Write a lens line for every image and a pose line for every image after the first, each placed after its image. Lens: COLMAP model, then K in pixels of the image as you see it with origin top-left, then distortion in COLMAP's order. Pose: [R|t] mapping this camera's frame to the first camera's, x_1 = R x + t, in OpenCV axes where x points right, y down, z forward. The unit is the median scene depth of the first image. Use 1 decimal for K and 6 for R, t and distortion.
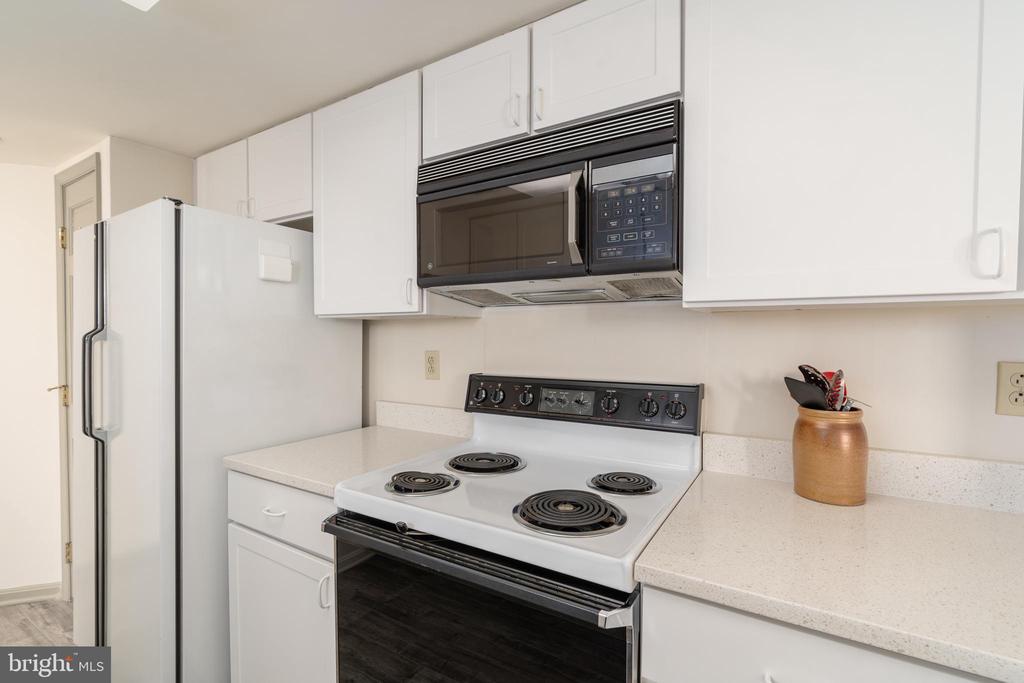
lens RADIAL K [[468.5, 0, 507.2], [0, 468.5, 341.0], [0, 0, 1]] dist [-0.002700, 0.000021]
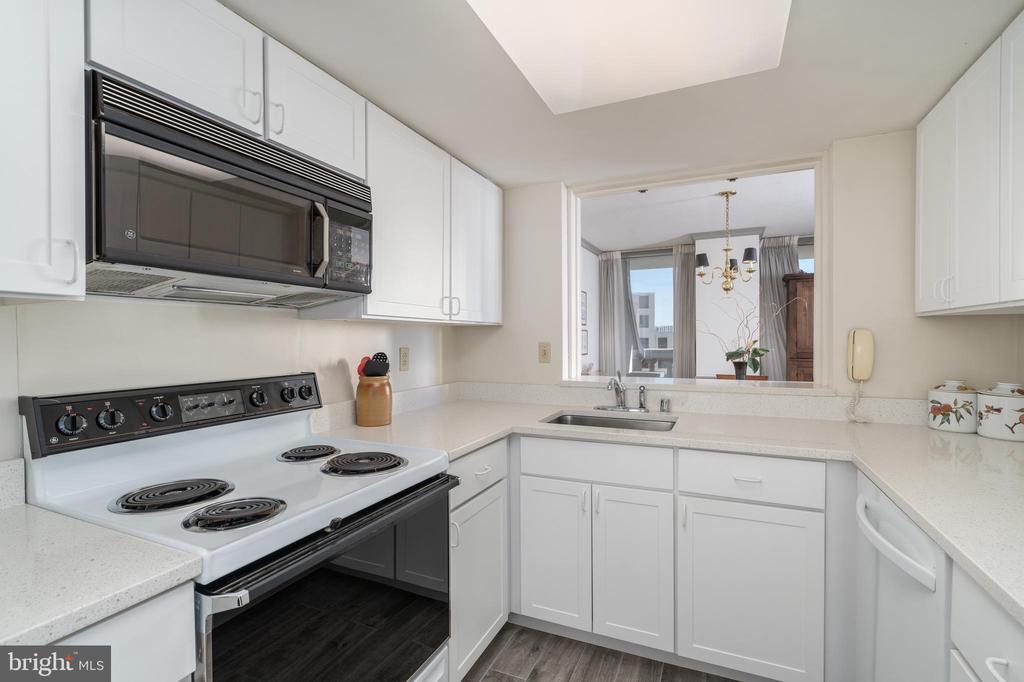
lens RADIAL K [[468.5, 0, 507.2], [0, 468.5, 340.5], [0, 0, 1]] dist [-0.002700, 0.000021]
pose [[-0.128118, -0.008029, 0.991726, -1.027548], [0.007565, 0.999930, 0.009073, -0.007675], [-0.991730, 0.008665, -0.128049, 0.604373]]
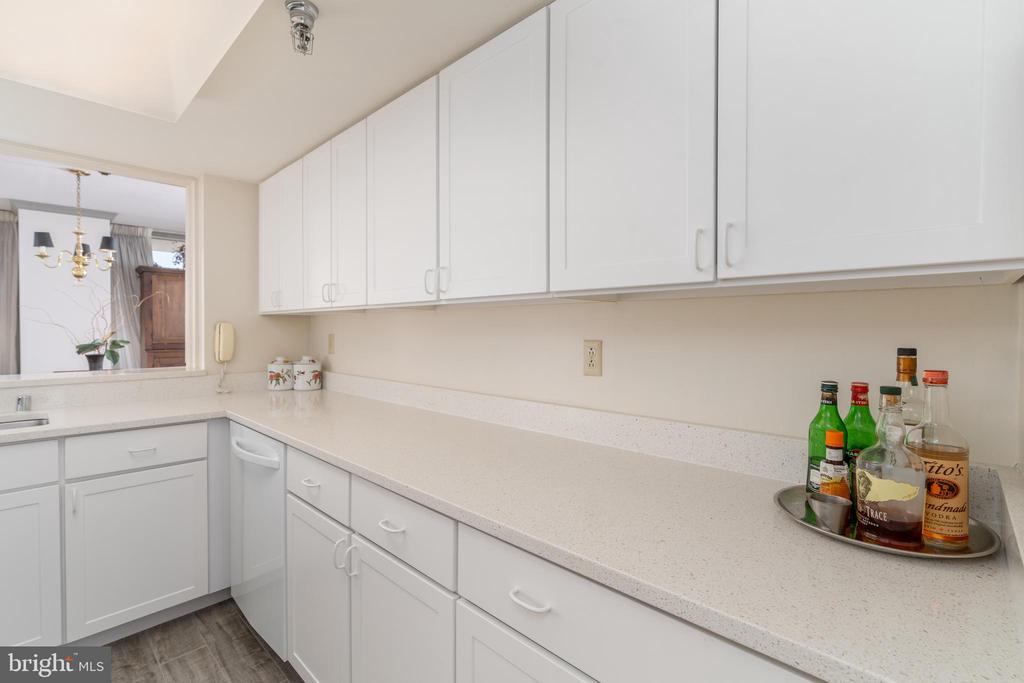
lens RADIAL K [[468.5, 0, 507.2], [0, 468.5, 341.0], [0, 0, 1]] dist [-0.002700, 0.000021]
pose [[-0.976510, -0.010745, 0.215204, -1.231131], [-0.004495, 0.999554, 0.029512, -0.008750], [-0.215425, 0.027851, -0.976123, 0.891375]]
